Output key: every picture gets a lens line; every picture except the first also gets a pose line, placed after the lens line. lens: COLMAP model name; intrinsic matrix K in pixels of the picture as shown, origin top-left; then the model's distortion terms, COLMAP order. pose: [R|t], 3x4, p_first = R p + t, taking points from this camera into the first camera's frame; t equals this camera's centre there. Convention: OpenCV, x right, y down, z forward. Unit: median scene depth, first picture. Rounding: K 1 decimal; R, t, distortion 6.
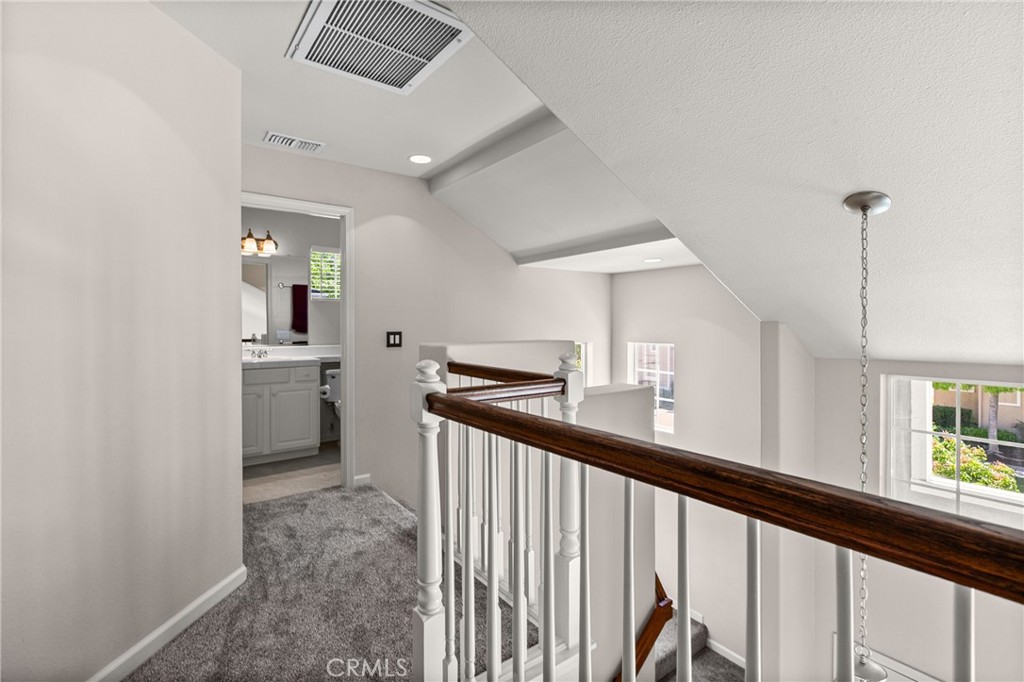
lens RADIAL K [[473.9, 0, 507.9], [0, 473.9, 328.1], [0, 0, 1]] dist [-0.000885, 0.000057]
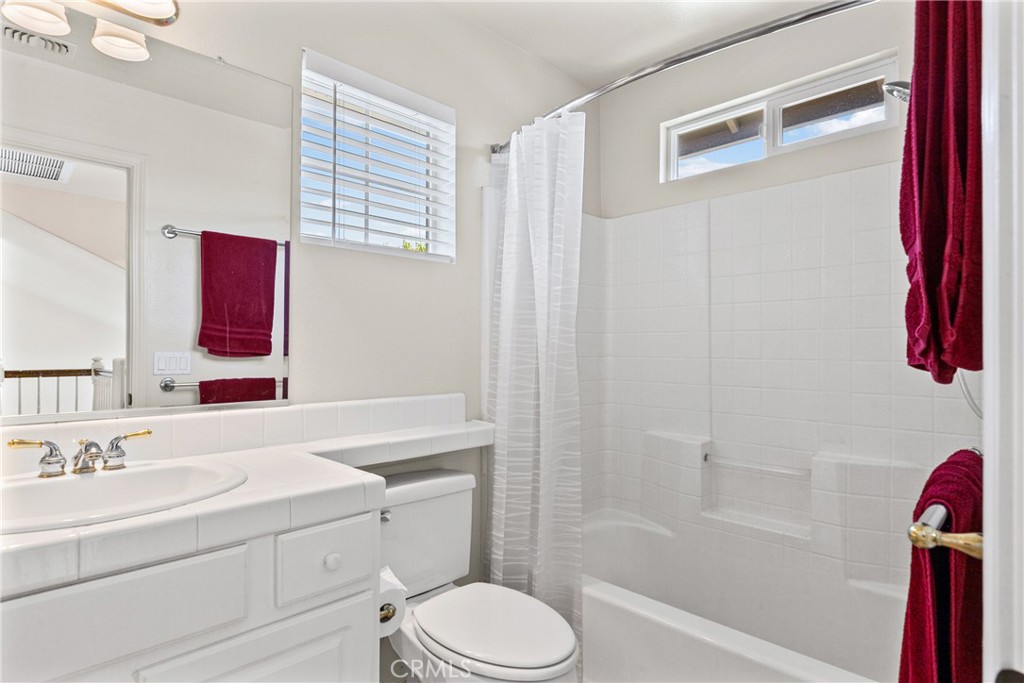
lens RADIAL K [[540.7, 0, 513.9], [0, 540.7, 345.2], [0, 0, 1]] dist [0.001560, 0.000326]
pose [[0.988853, 0.008147, 0.148671, -0.267406], [-0.006275, 0.999895, -0.013053, 0.004801], [-0.148762, 0.011975, 0.988800, 0.527411]]
